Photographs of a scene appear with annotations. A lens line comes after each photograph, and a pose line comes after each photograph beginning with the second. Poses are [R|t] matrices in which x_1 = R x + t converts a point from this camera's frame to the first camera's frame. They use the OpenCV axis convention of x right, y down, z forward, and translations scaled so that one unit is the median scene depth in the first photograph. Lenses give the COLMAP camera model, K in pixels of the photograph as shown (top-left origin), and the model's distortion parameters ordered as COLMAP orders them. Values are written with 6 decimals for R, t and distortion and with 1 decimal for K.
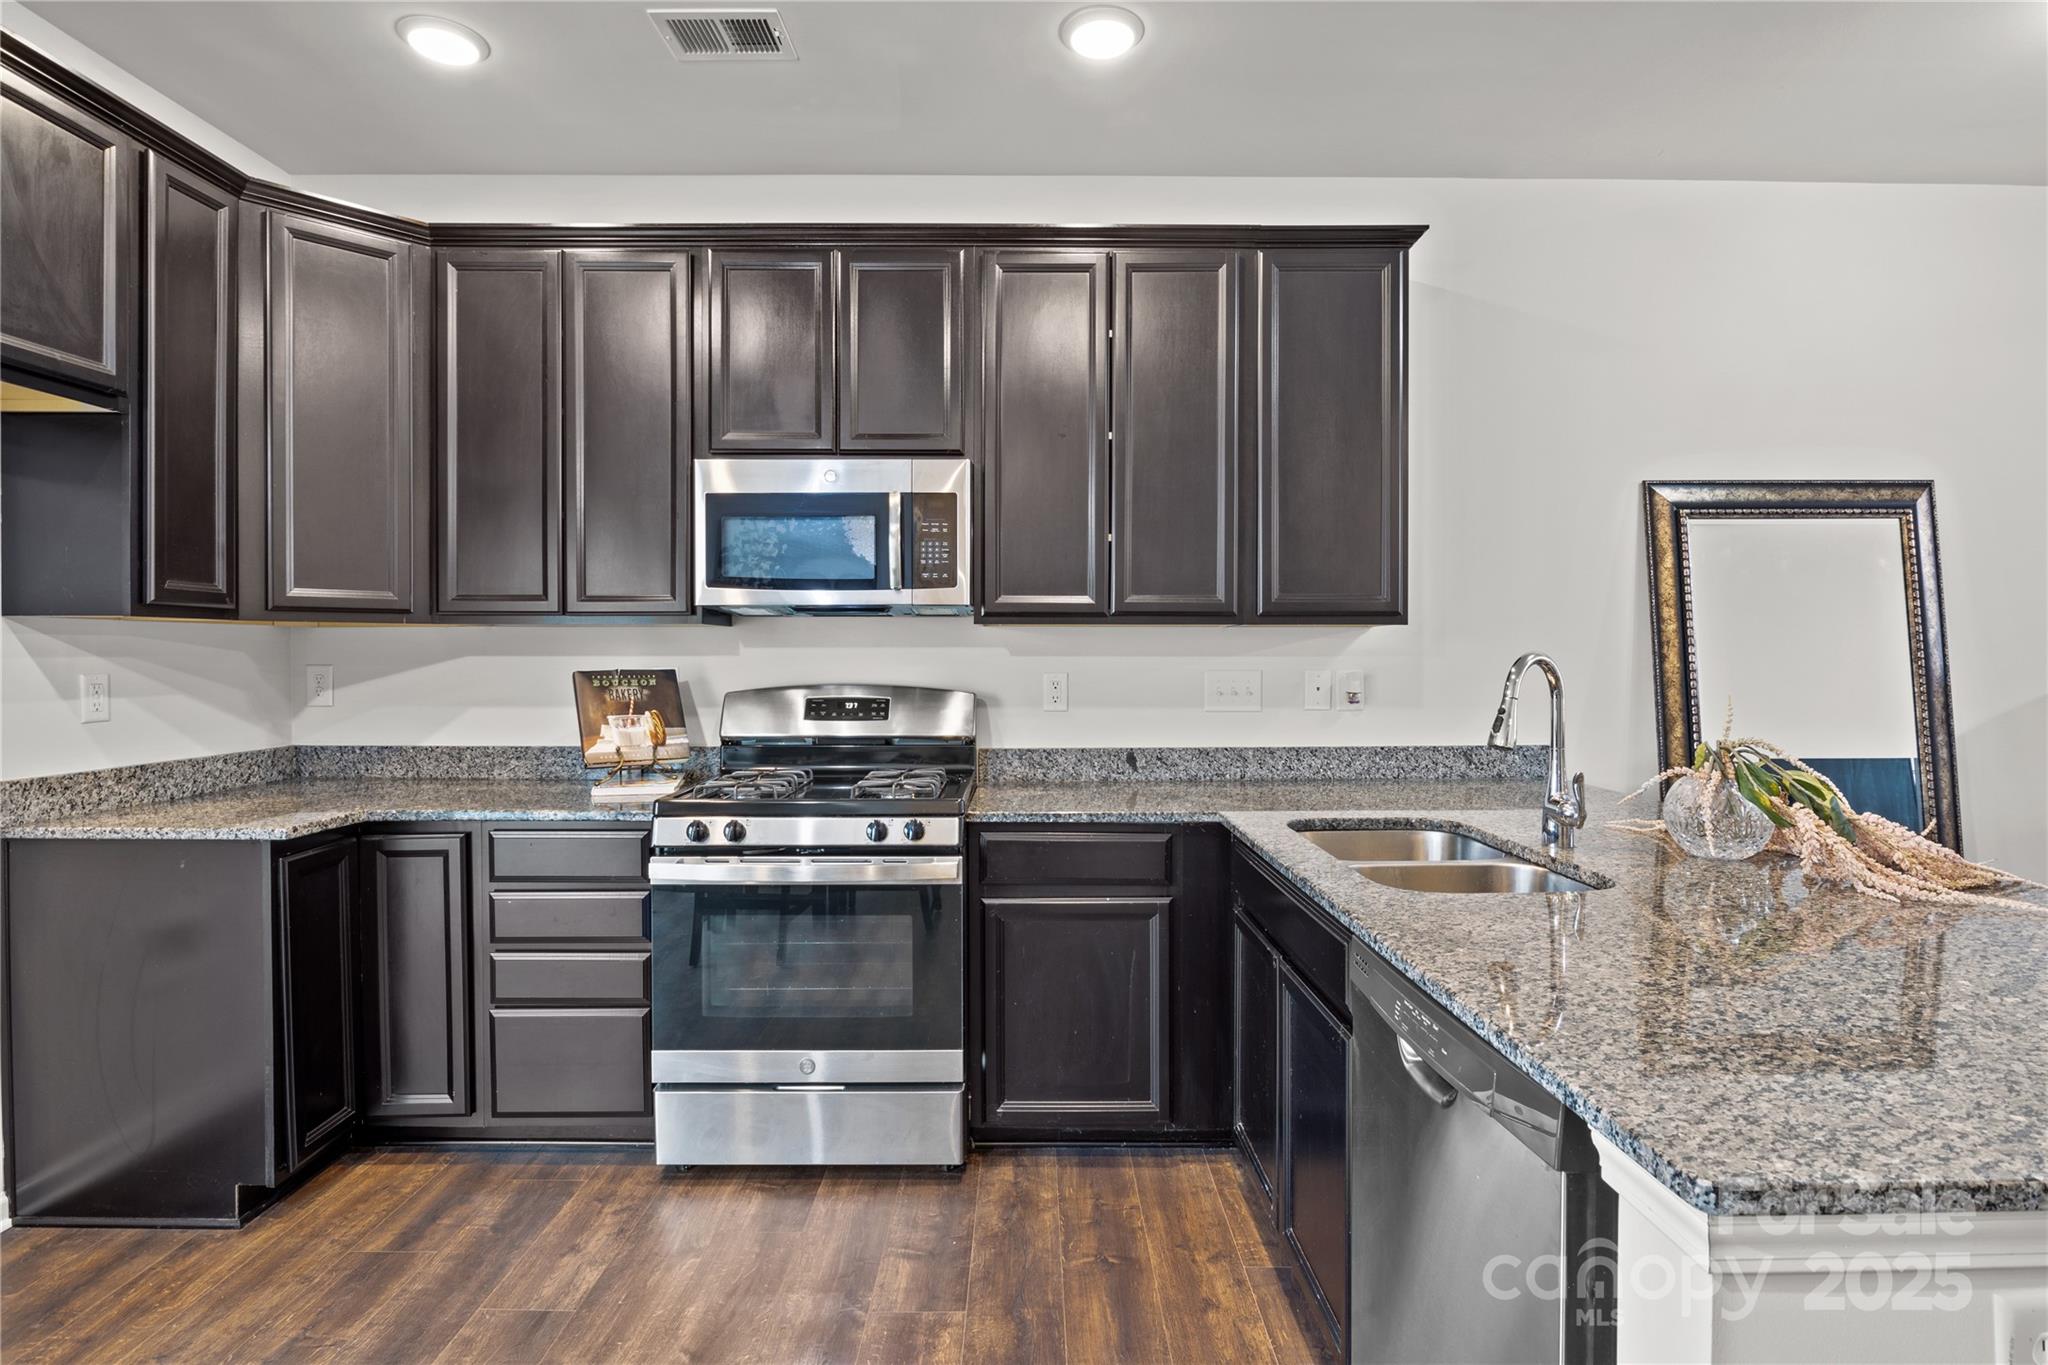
lens RADIAL K [[1014.4, 0, 1030.4], [0, 1014.4, 668.2], [0, 0, 1]] dist [-0.012428, 0.002132]
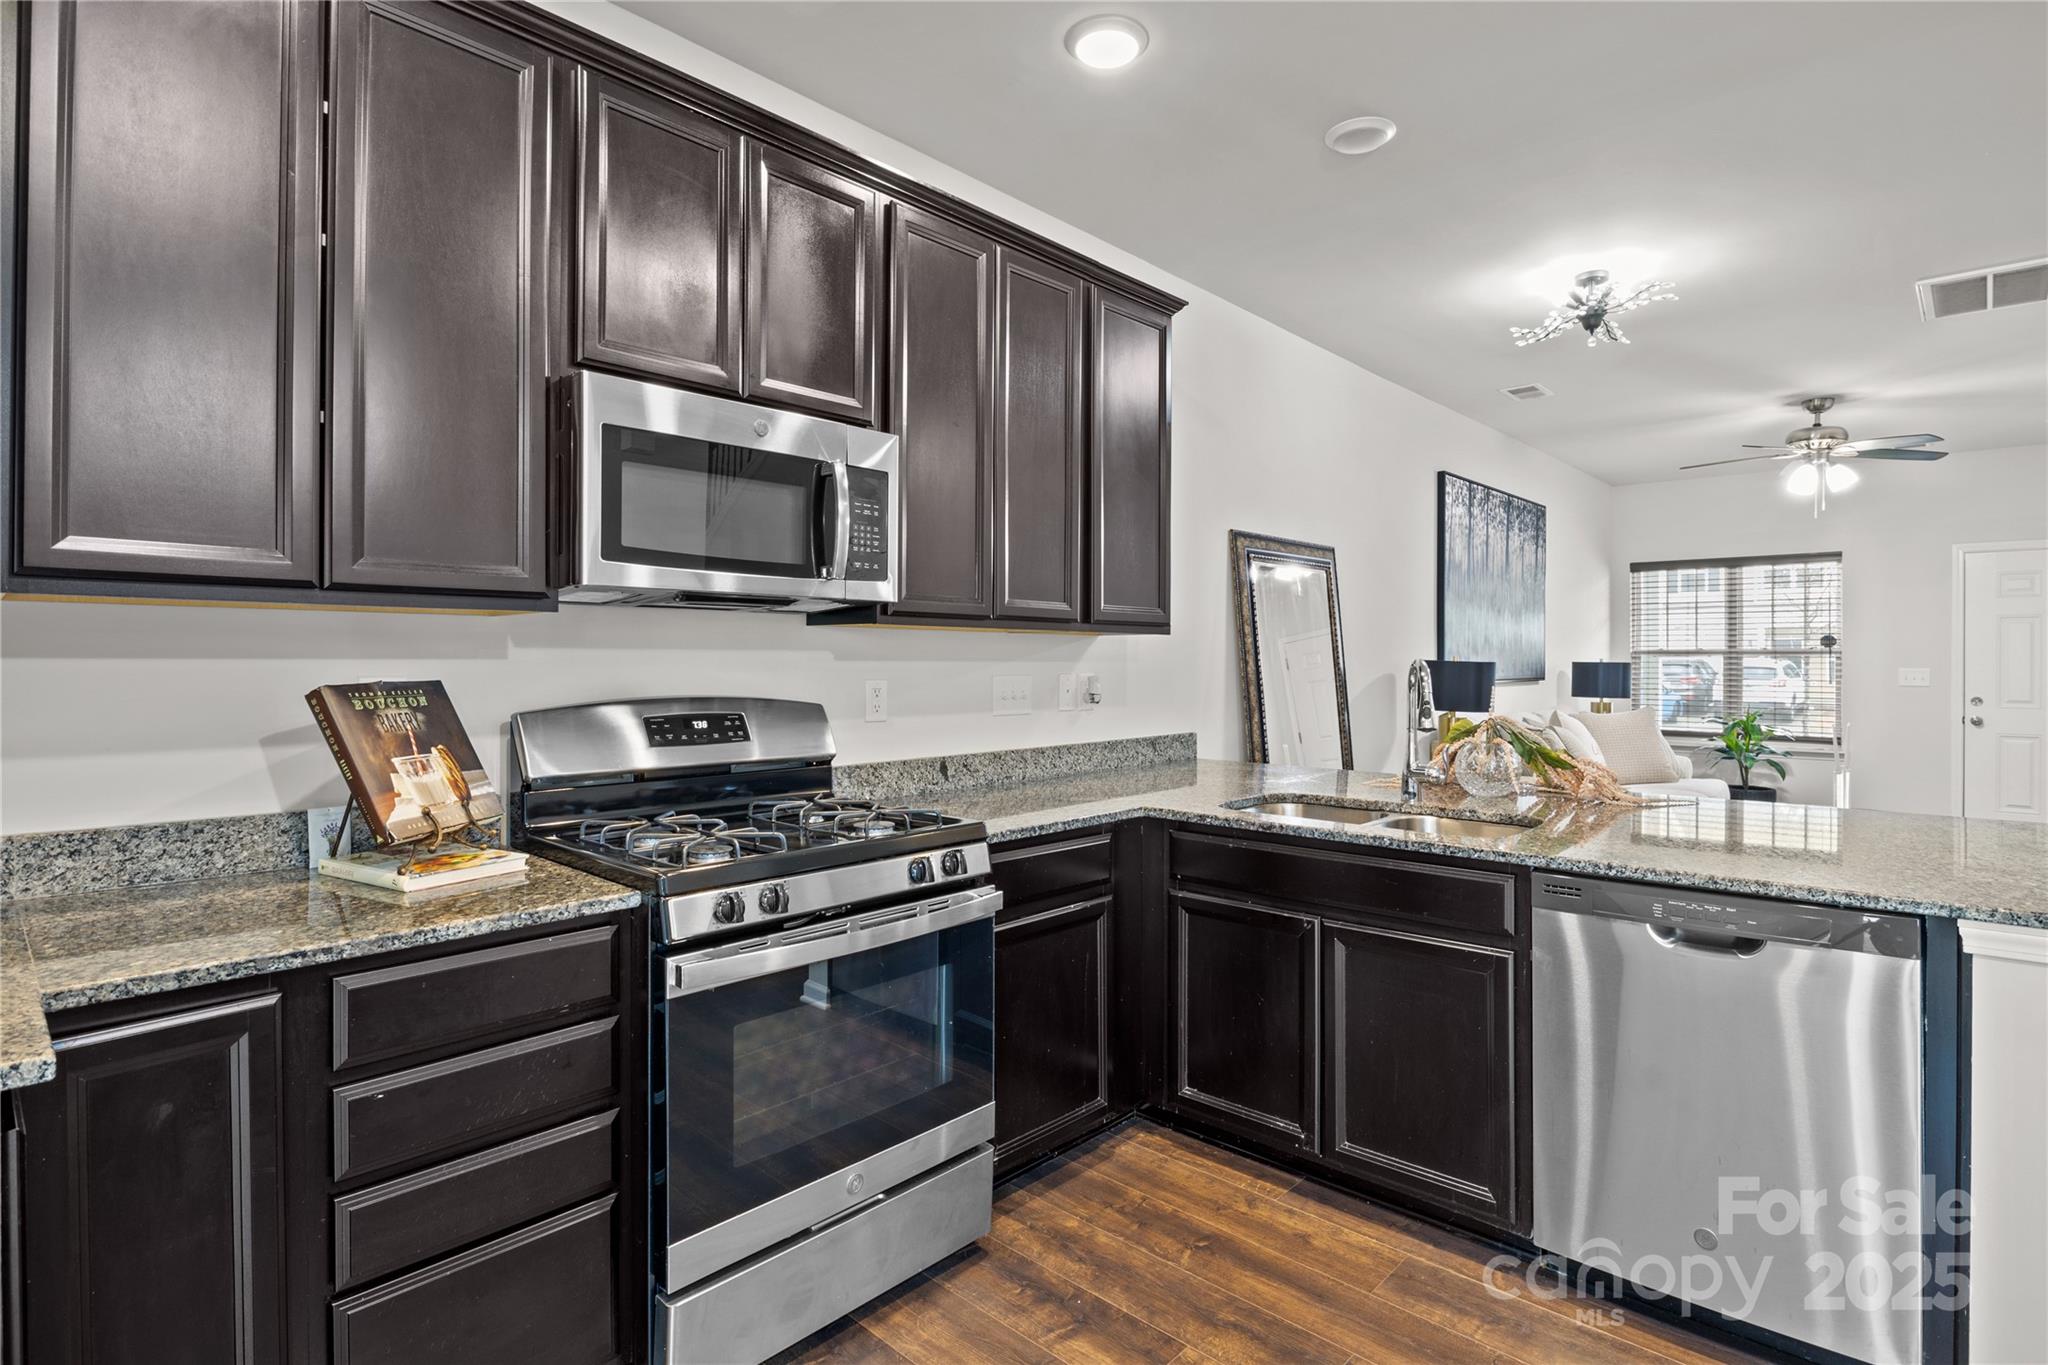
lens RADIAL K [[1014.4, 0, 1032.2], [0, 1014.4, 662.6], [0, 0, 1]] dist [-0.012428, 0.002132]
pose [[0.686530, 0.000573, 0.727101, -0.616406], [0.006064, 0.999960, -0.006514, -0.004140], [-0.727076, 0.008882, 0.686499, 0.318103]]
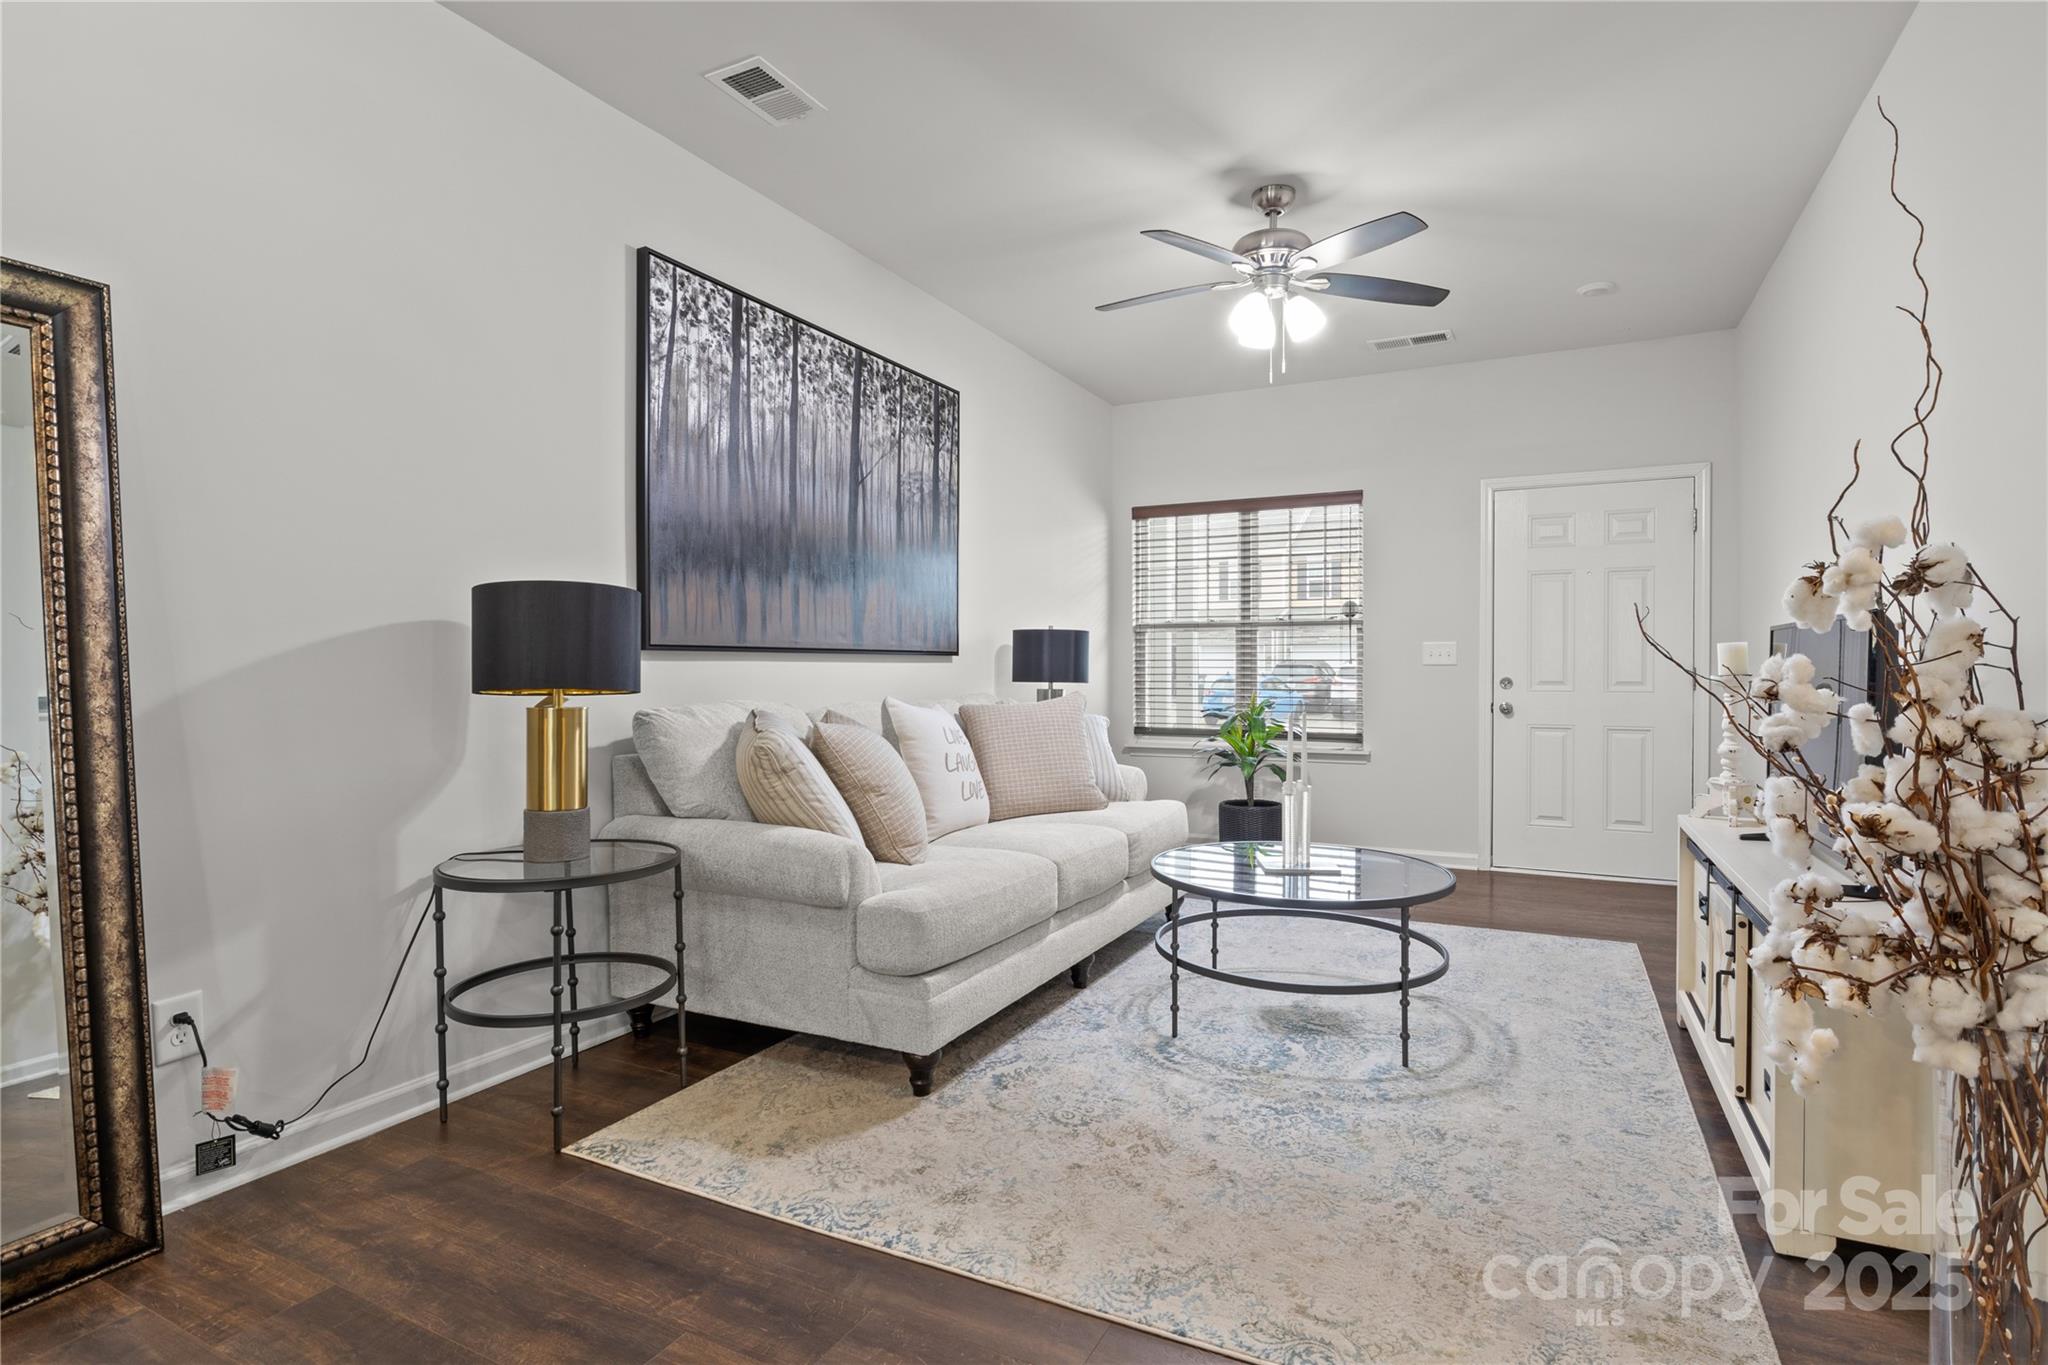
lens RADIAL K [[1014.4, 0, 1026.9], [0, 1014.4, 678.4], [0, 0, 1]] dist [-0.012428, 0.002132]
pose [[0.458636, -0.008855, 0.888580, 0.692622], [0.009791, 0.999940, 0.004911, 0.063401], [-0.888570, 0.006448, 0.458695, 0.253171]]
